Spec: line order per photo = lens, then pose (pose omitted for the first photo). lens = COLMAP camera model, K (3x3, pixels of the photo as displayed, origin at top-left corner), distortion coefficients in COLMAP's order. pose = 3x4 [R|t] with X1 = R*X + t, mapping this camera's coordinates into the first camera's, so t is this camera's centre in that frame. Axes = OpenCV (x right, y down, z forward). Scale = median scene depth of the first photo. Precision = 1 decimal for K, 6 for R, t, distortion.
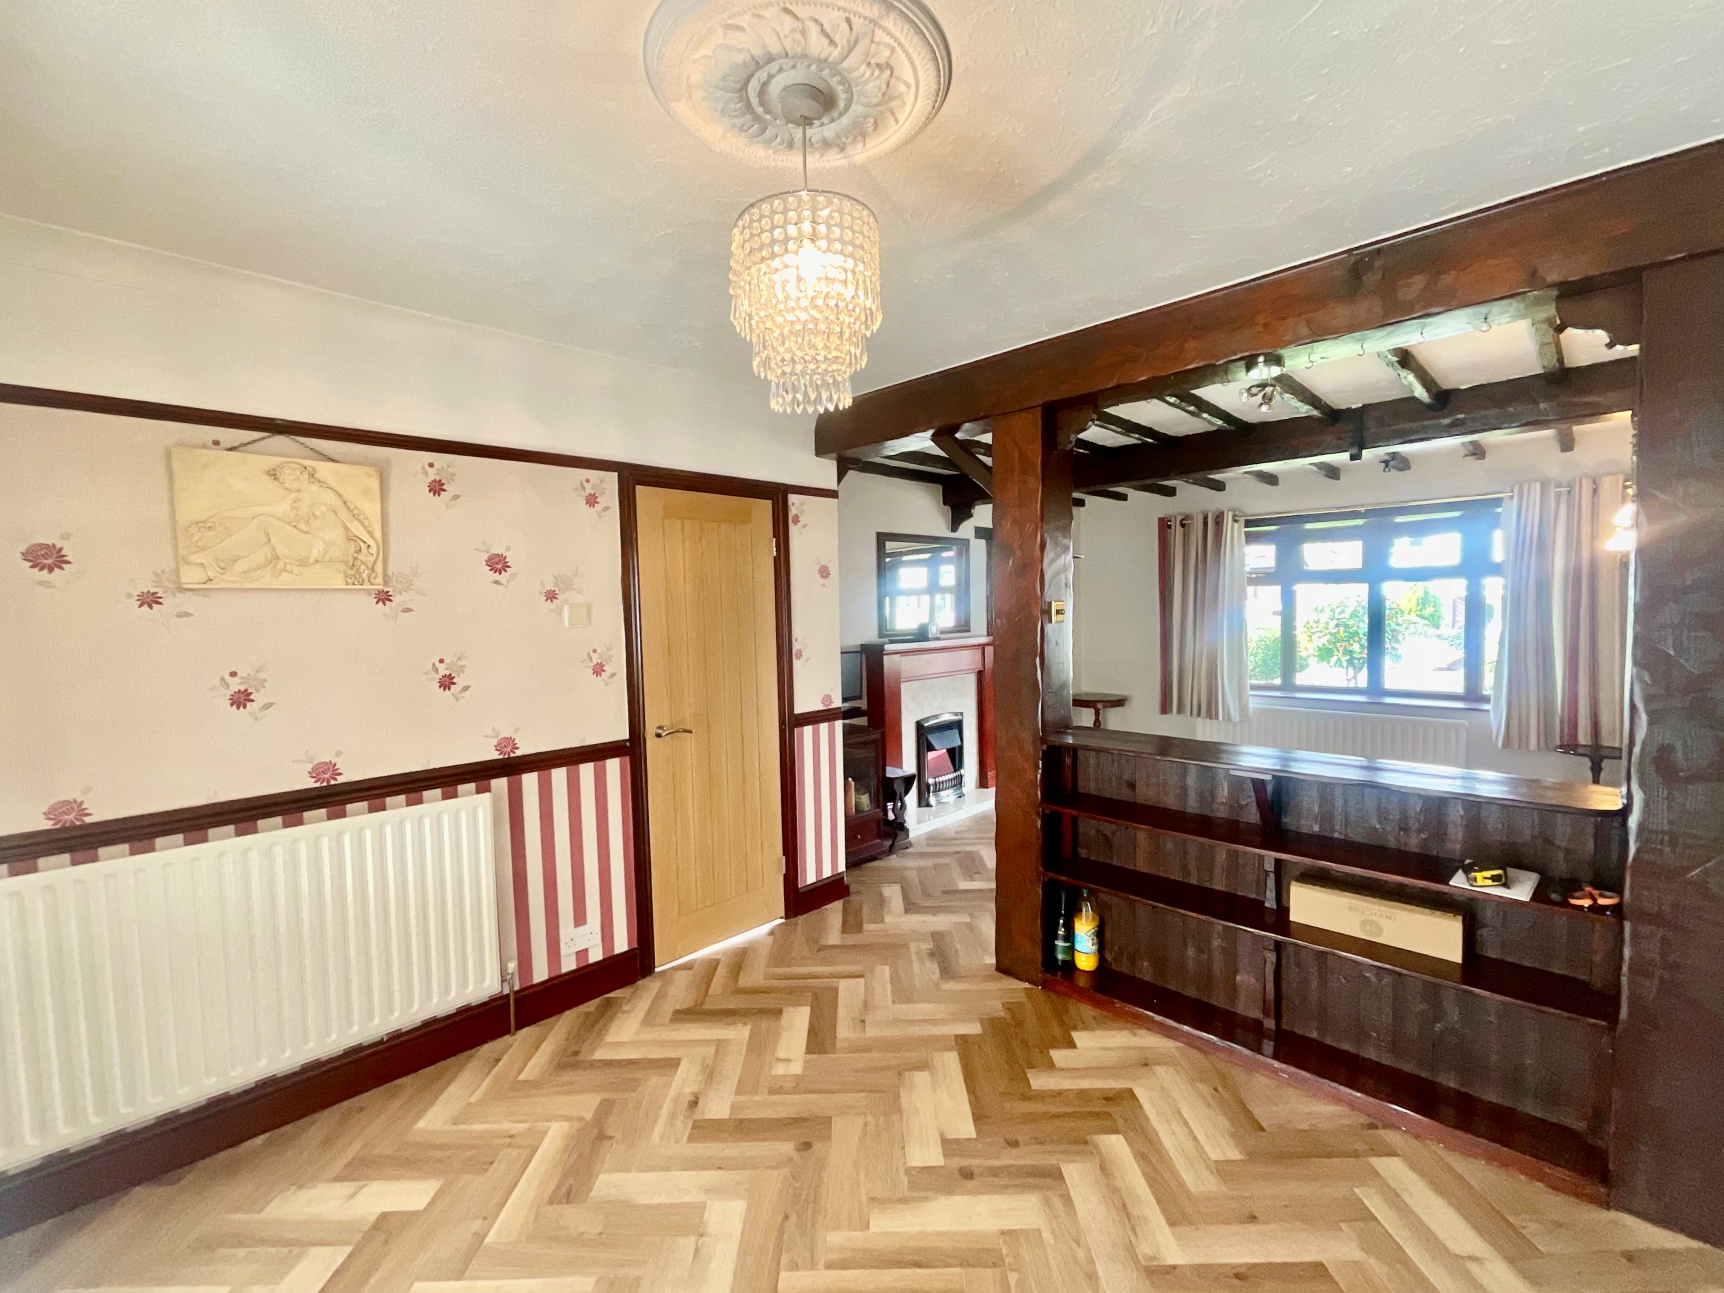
lens RADIAL K [[727.8, 0, 863.1], [0, 727.8, 645.8], [0, 0, 1]] dist [-0.015095, -0.000032]
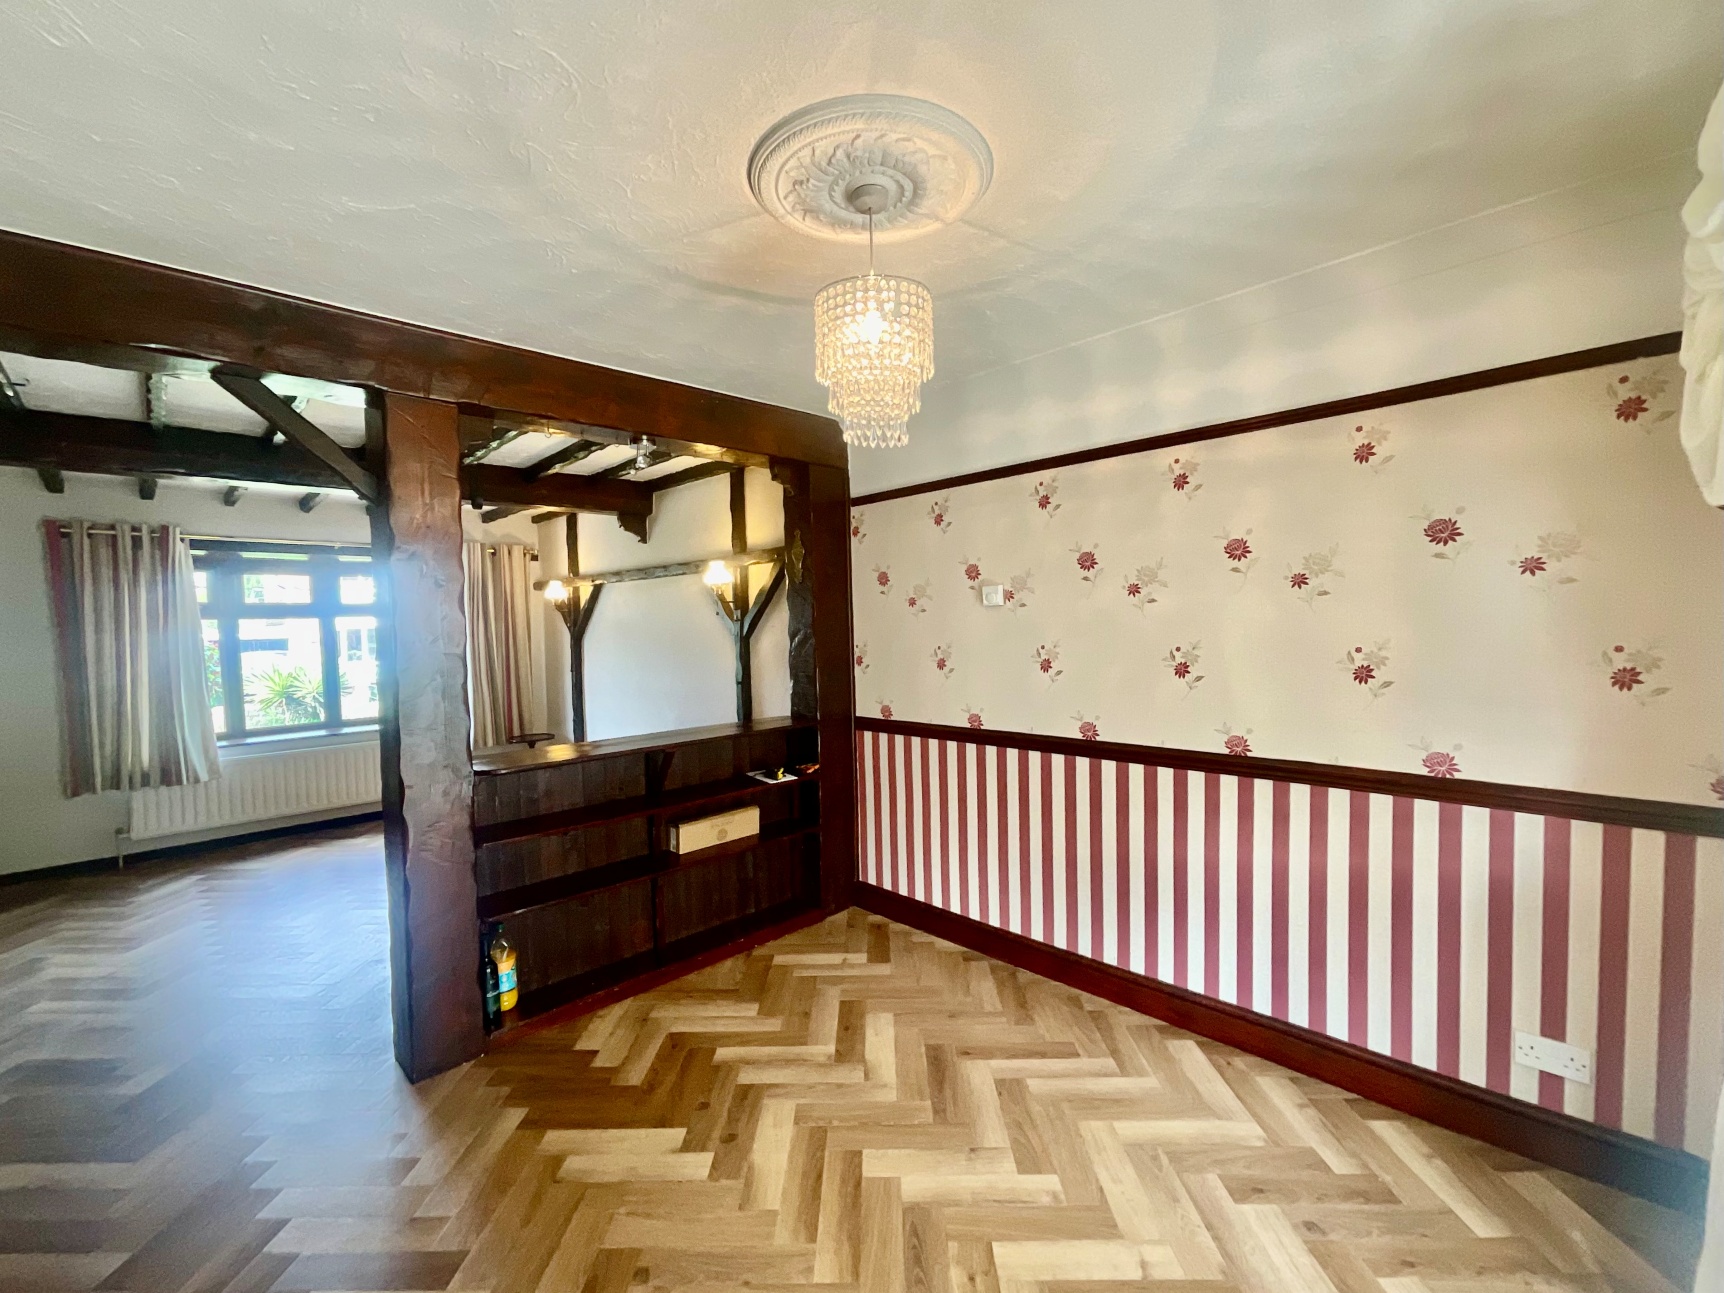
lens RADIAL K [[719.4, 0, 858.5], [0, 719.4, 648.5], [0, 0, 1]] dist [-0.009356, -0.000803]
pose [[0.036906, -0.019121, 0.999136, -0.652694], [0.078417, 0.996789, 0.016179, -0.004708], [-0.996237, 0.077753, 0.038287, 0.505519]]
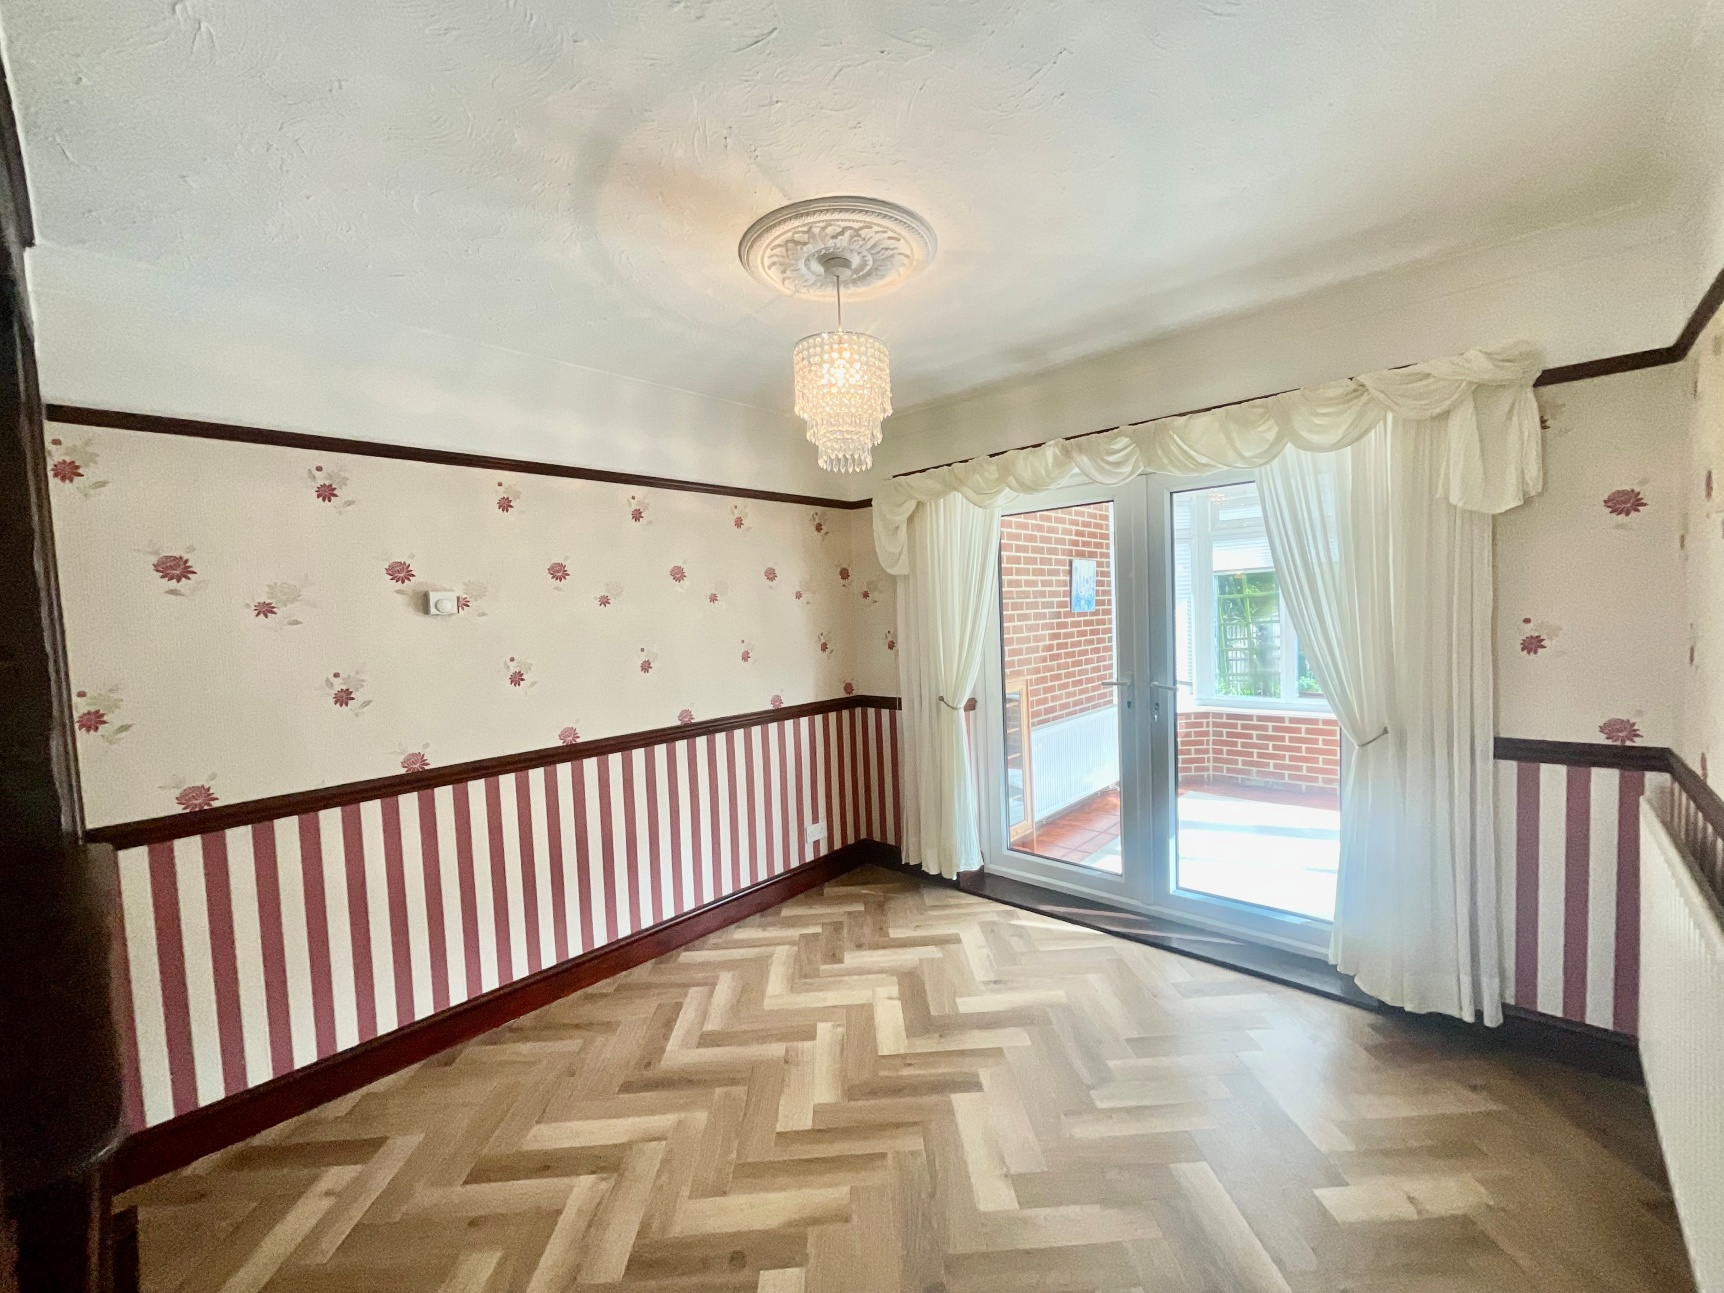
lens RADIAL K [[692.2, 0, 859.2], [0, 692.2, 644.3], [0, 0, 1]] dist [-0.009359, -0.000241]
pose [[-0.998339, 0.056702, -0.010166, -0.027198], [0.055281, 0.992639, 0.107754, -0.067432], [0.016201, 0.107013, -0.994126, 1.253471]]
